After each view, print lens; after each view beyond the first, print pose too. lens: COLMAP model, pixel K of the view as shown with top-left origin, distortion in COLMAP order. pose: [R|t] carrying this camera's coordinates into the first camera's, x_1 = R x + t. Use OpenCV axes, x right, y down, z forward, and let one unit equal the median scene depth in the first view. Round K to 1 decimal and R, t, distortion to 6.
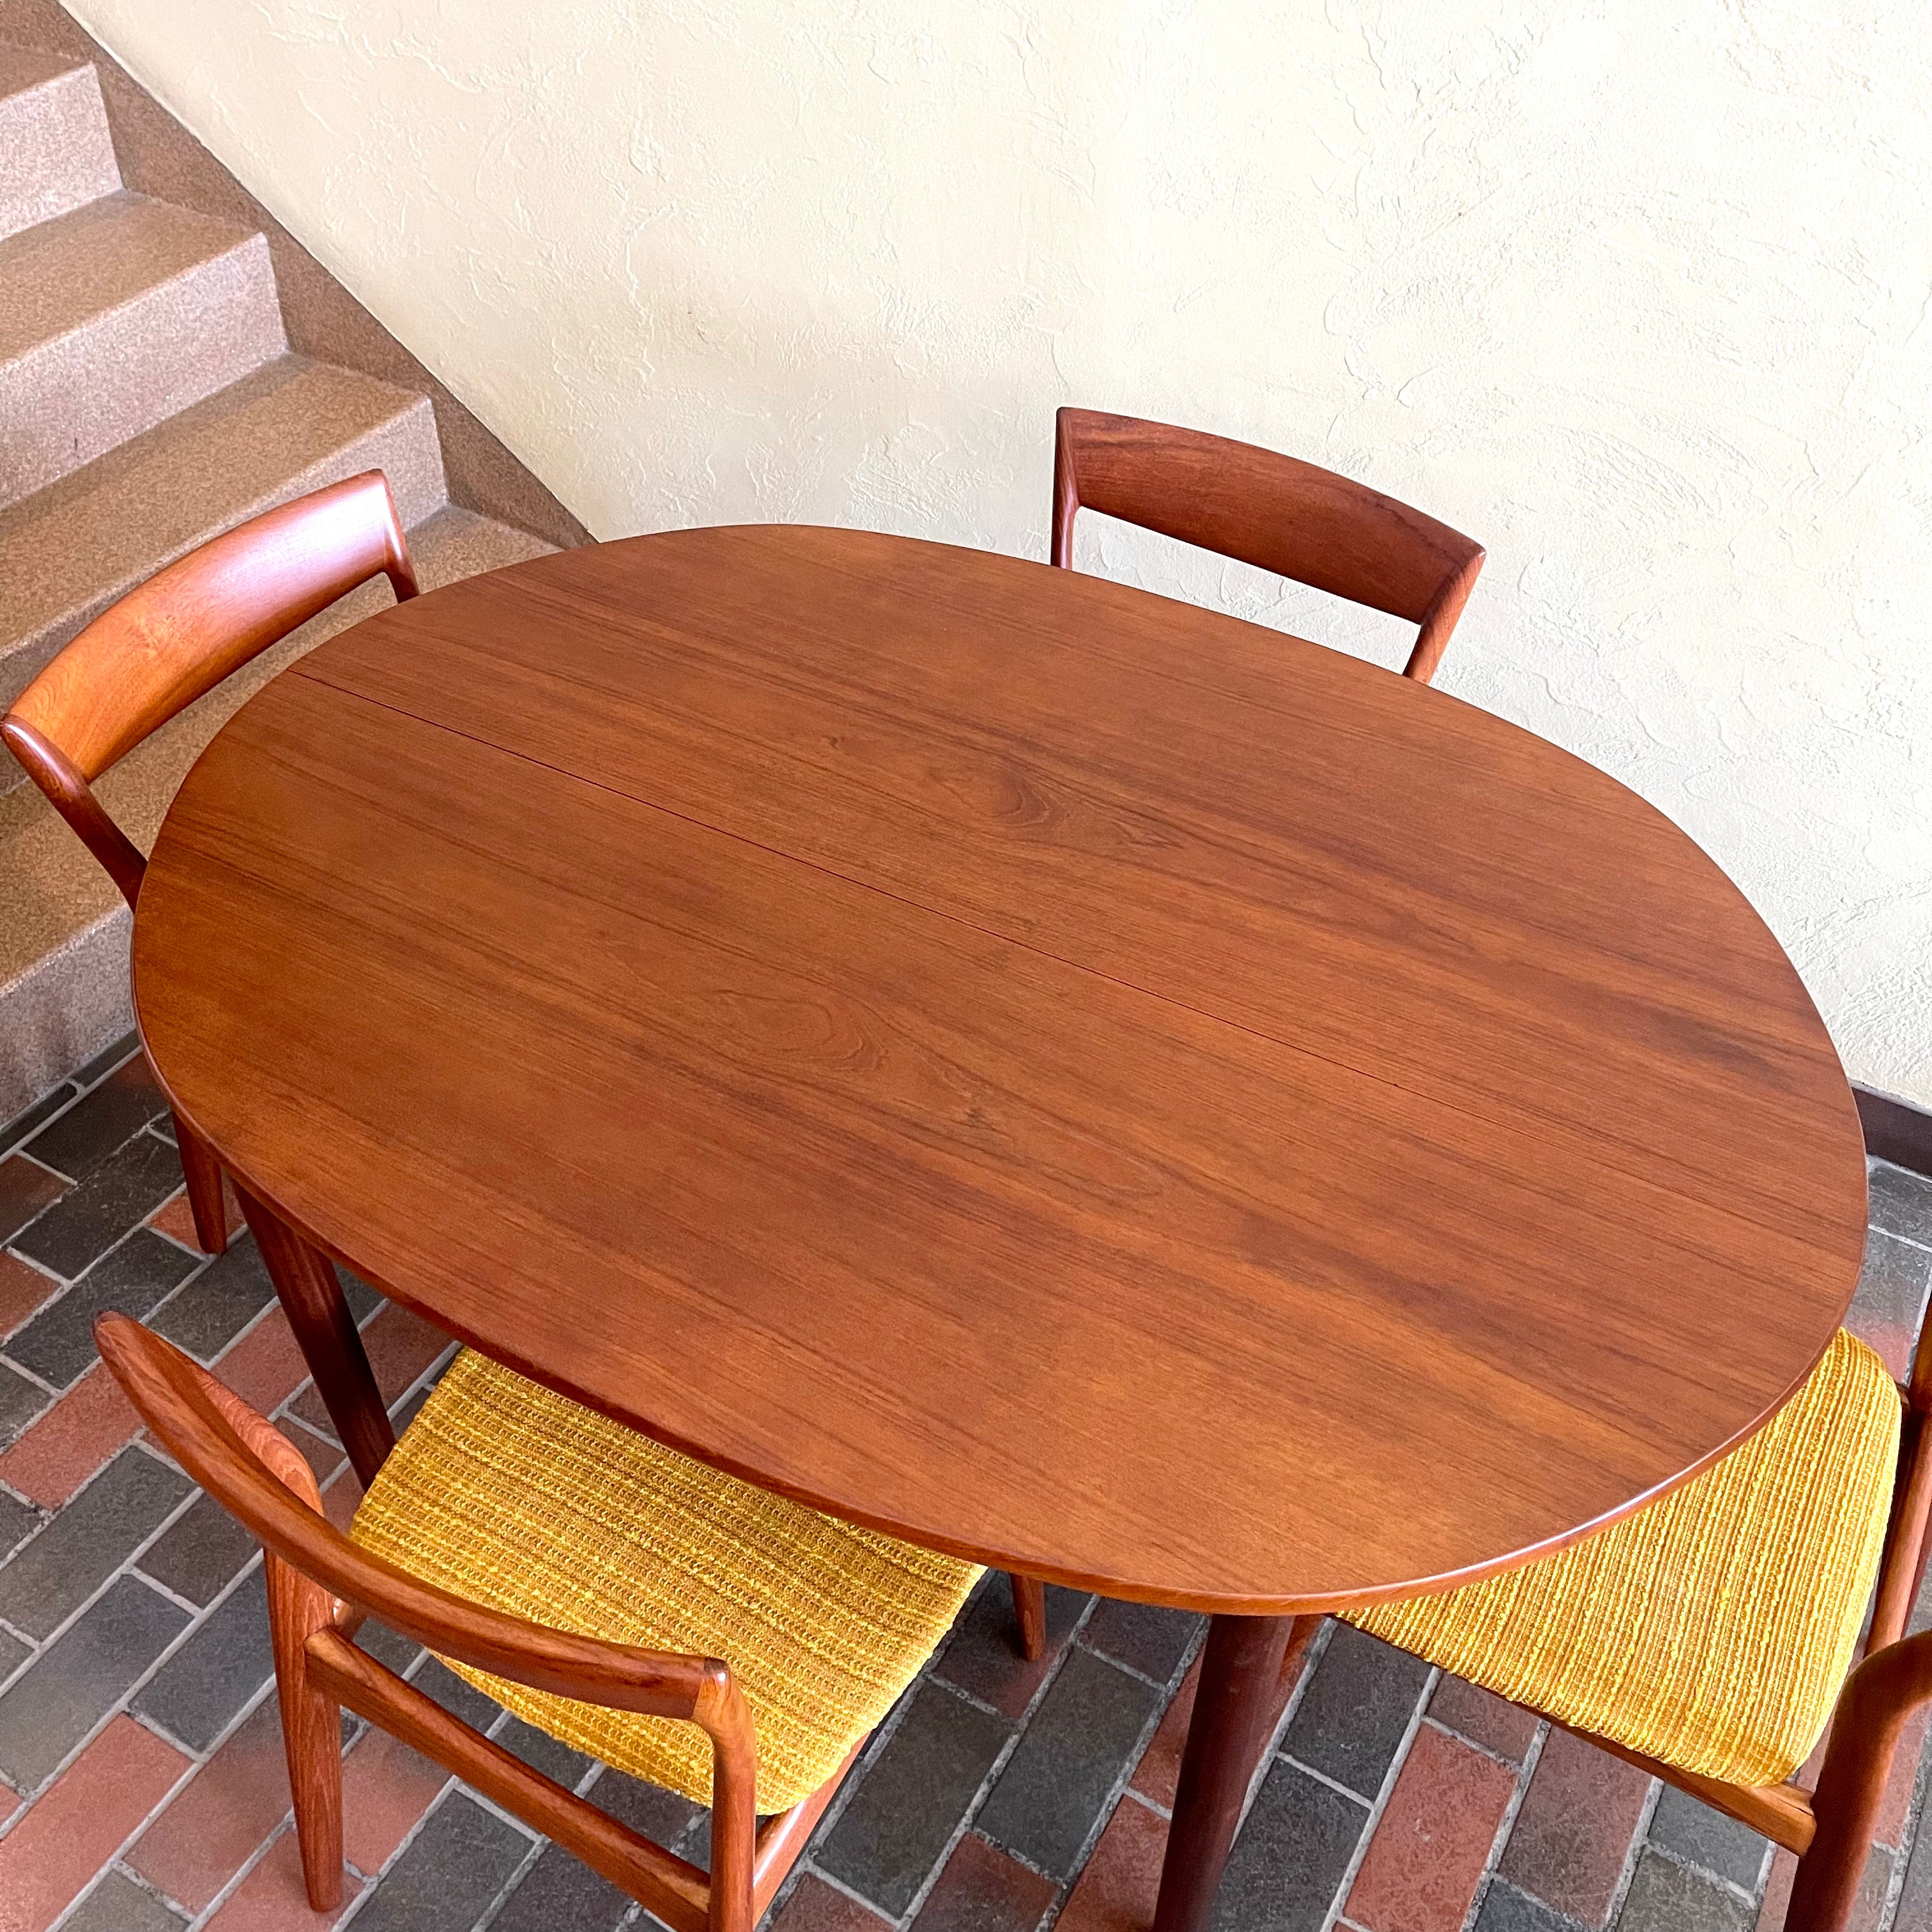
lens RADIAL K [[1979.2, 0, 957.4], [0, 1979.2, 977.5], [0, 0, 1]] dist [0.025030, 0.020796]
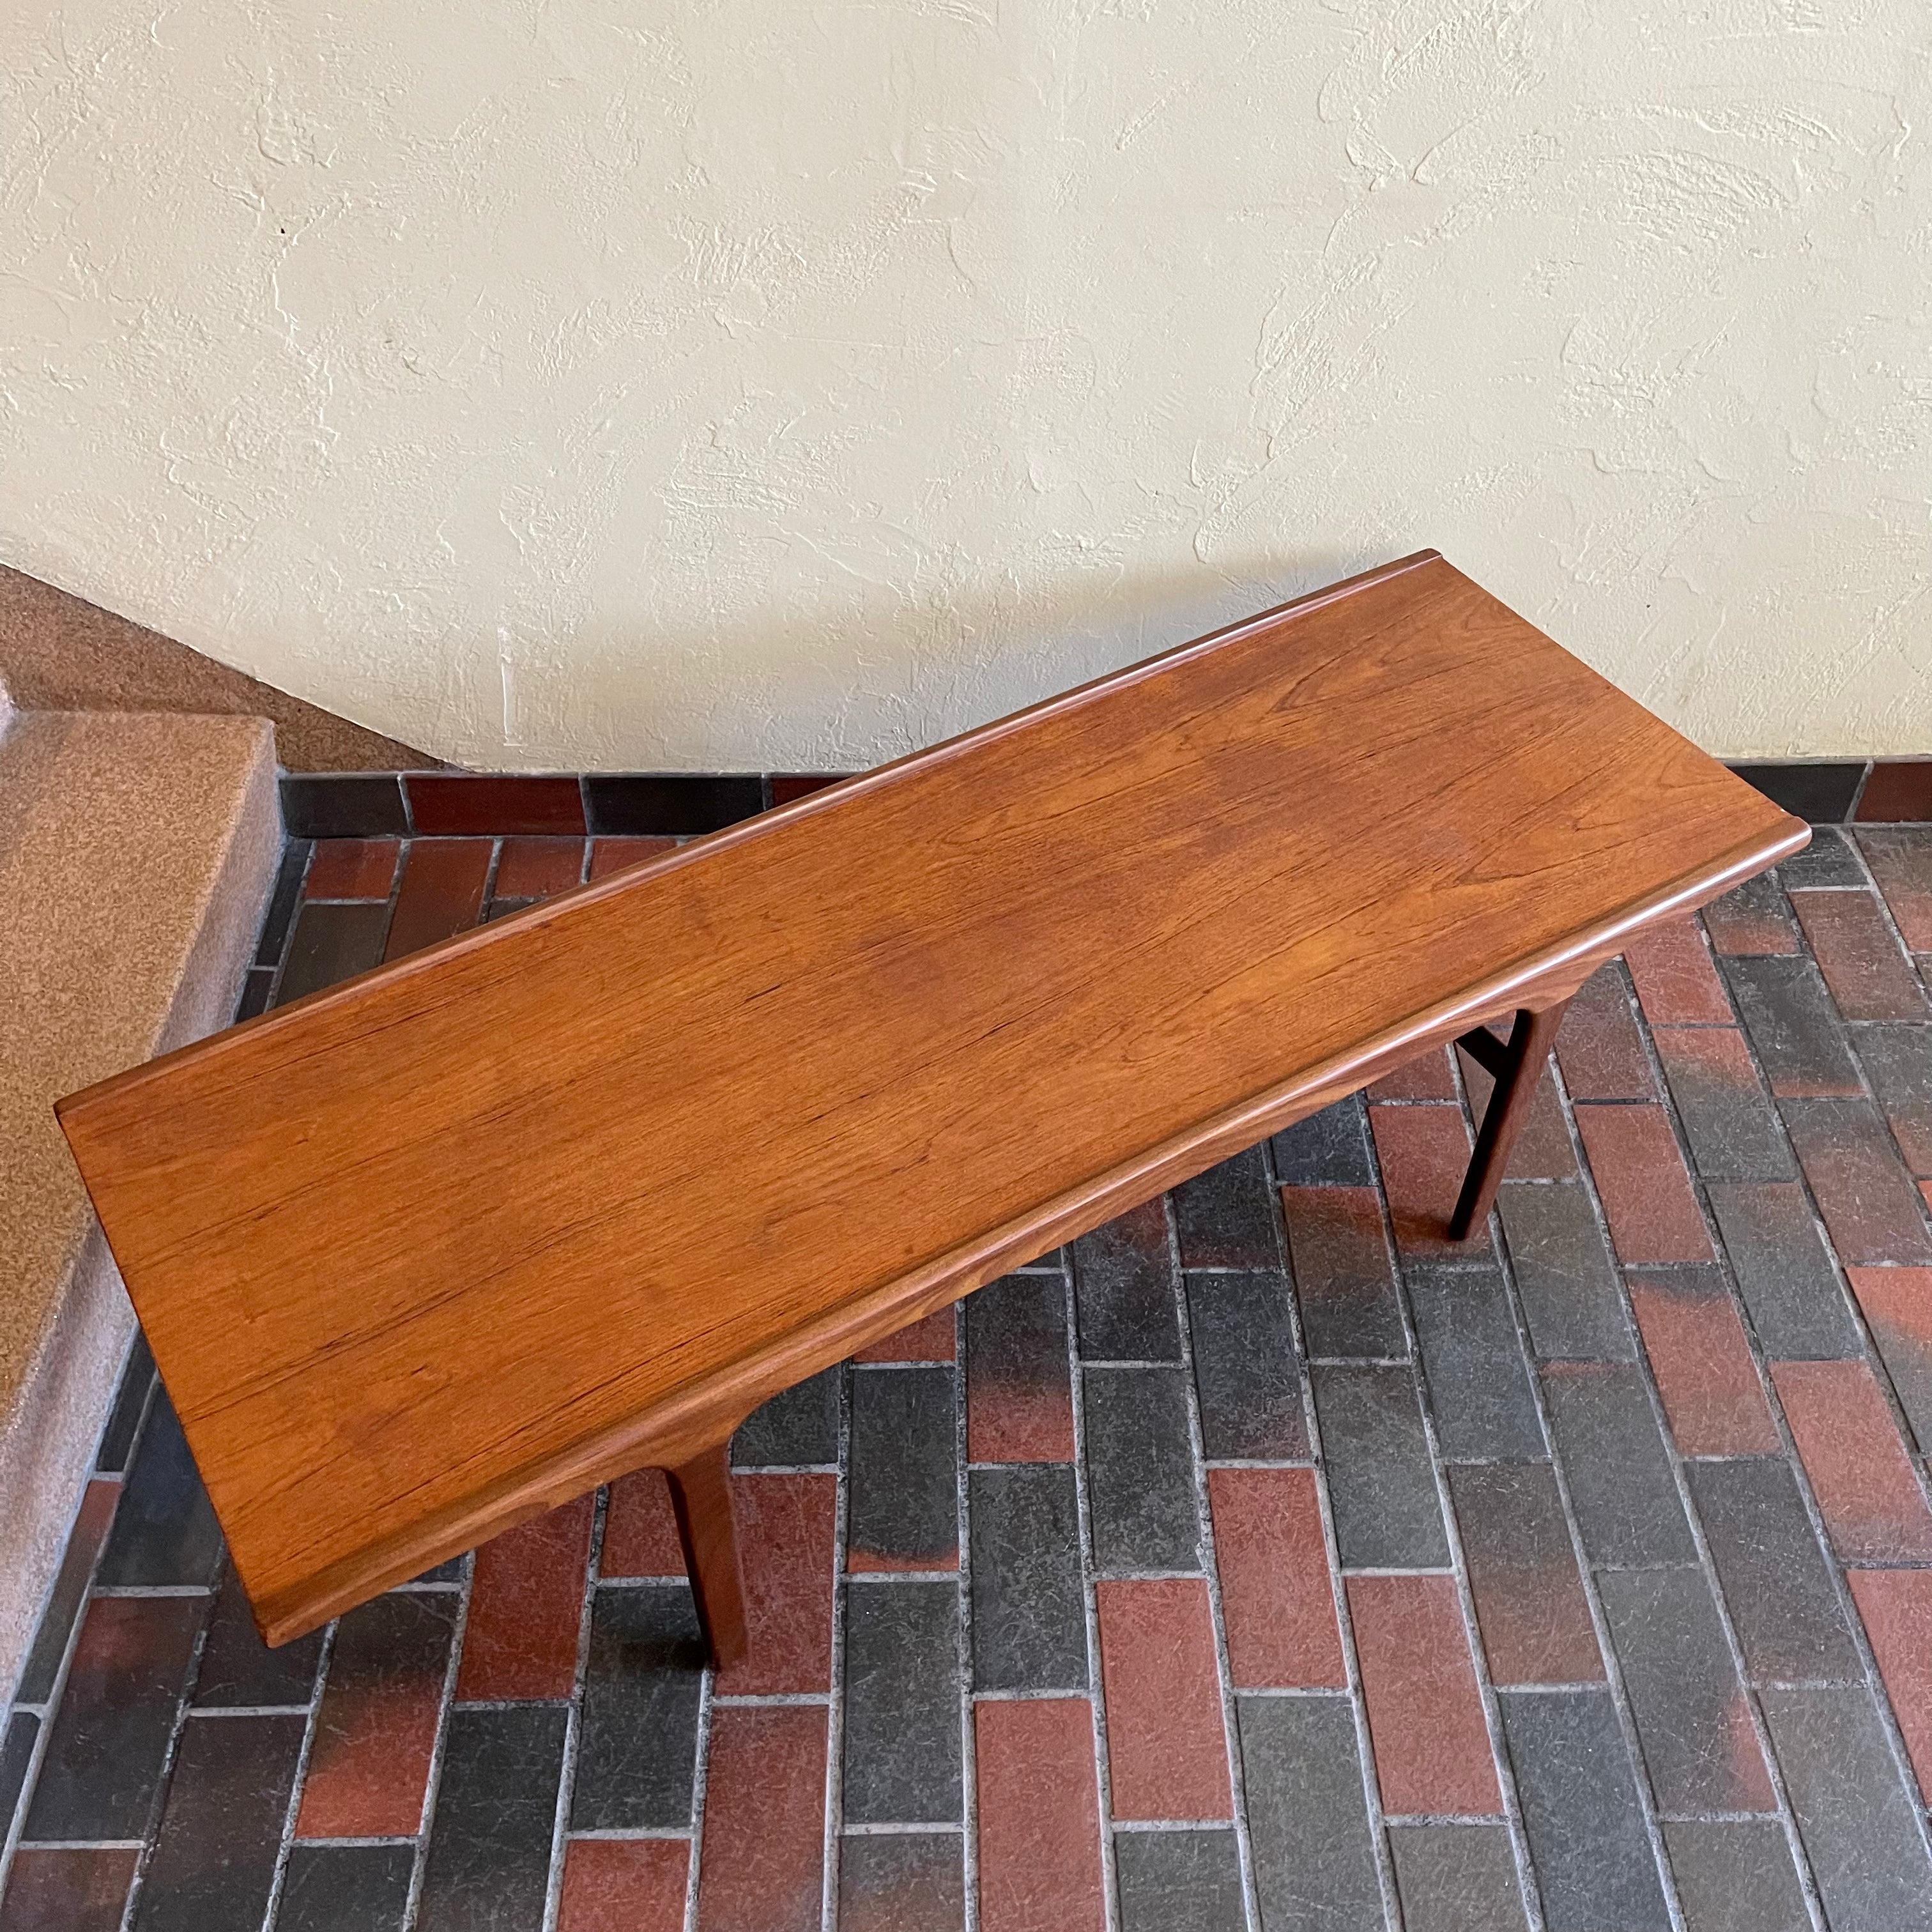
lens RADIAL K [[1977.0, 0, 960.4], [0, 1977.0, 981.6], [0, 0, 1]] dist [0.031323, 0.001157]
pose [[0.849456, -0.390324, 0.355066, -0.328123], [0.376111, 0.919854, 0.111393, -0.127684], [-0.370089, 0.038921, 0.928181, 0.267396]]
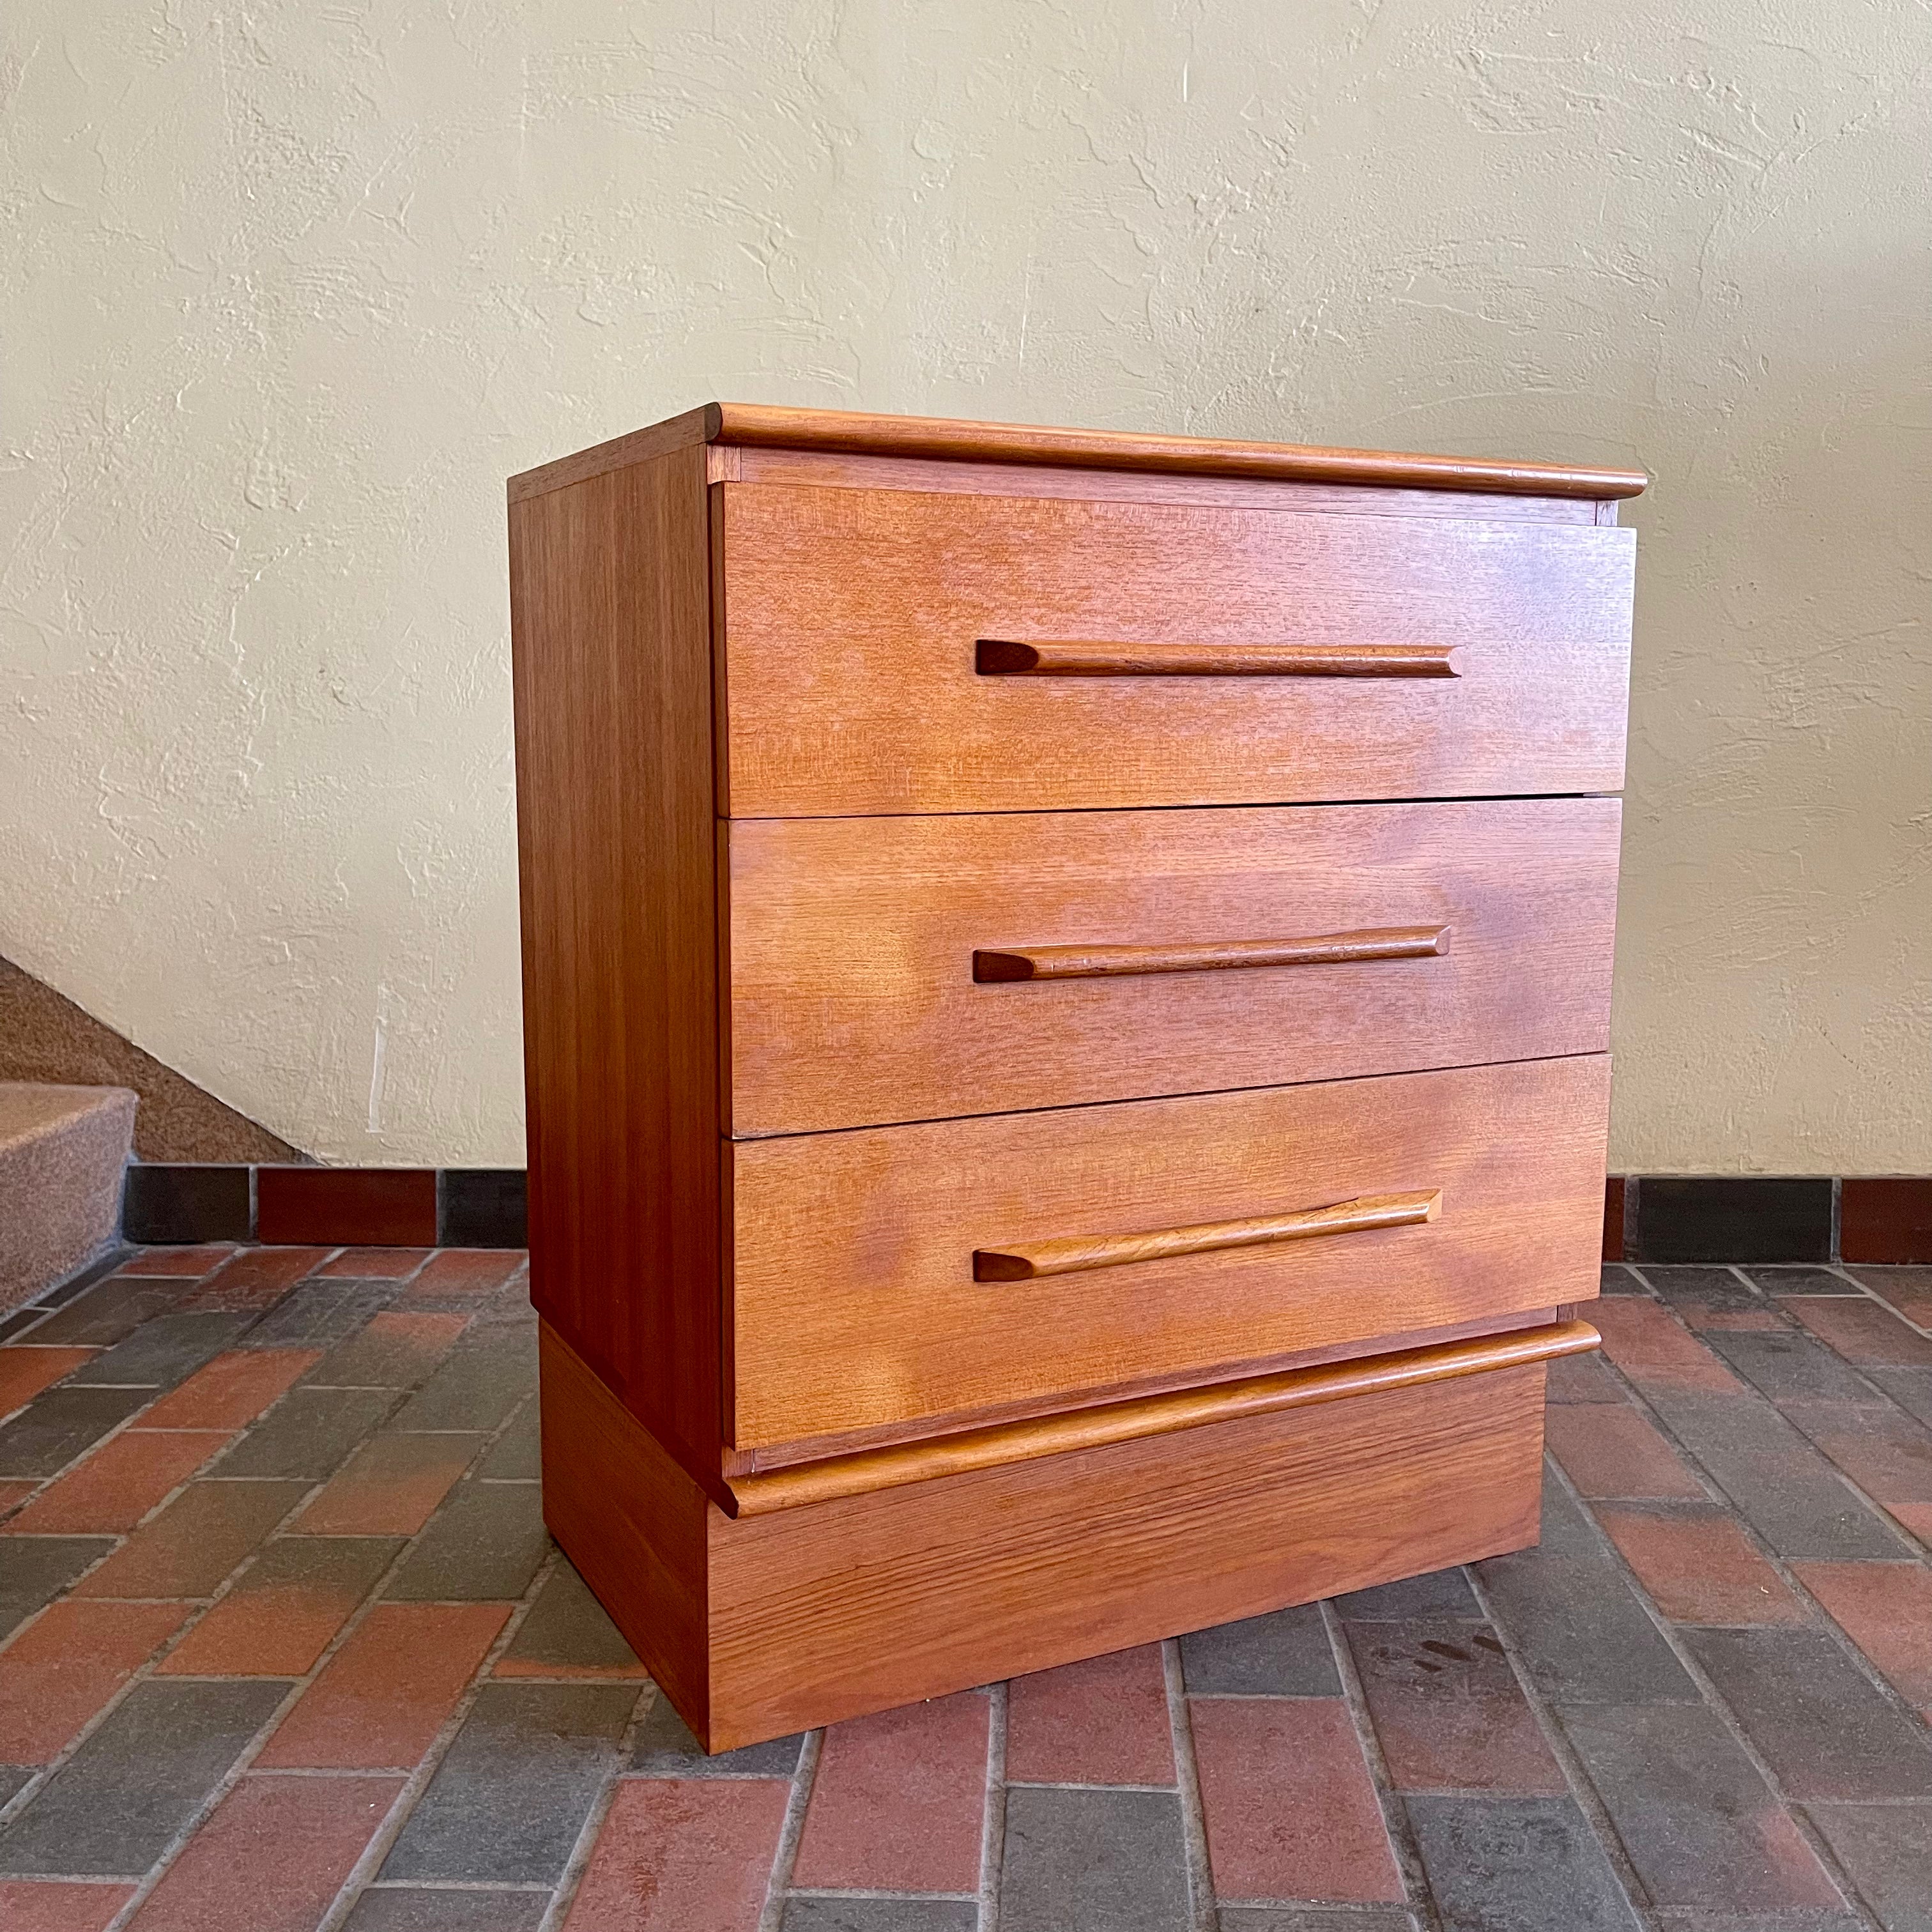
lens RADIAL K [[1983.9, 0, 958.4], [0, 1983.9, 957.2], [0, 0, 1]] dist [0.036203, -0.010857]
pose [[0.883109, -0.073601, 0.463359, -0.310978], [0.339887, 0.781159, -0.523705, 0.293116], [-0.323412, 0.619979, 0.714865, 0.428904]]
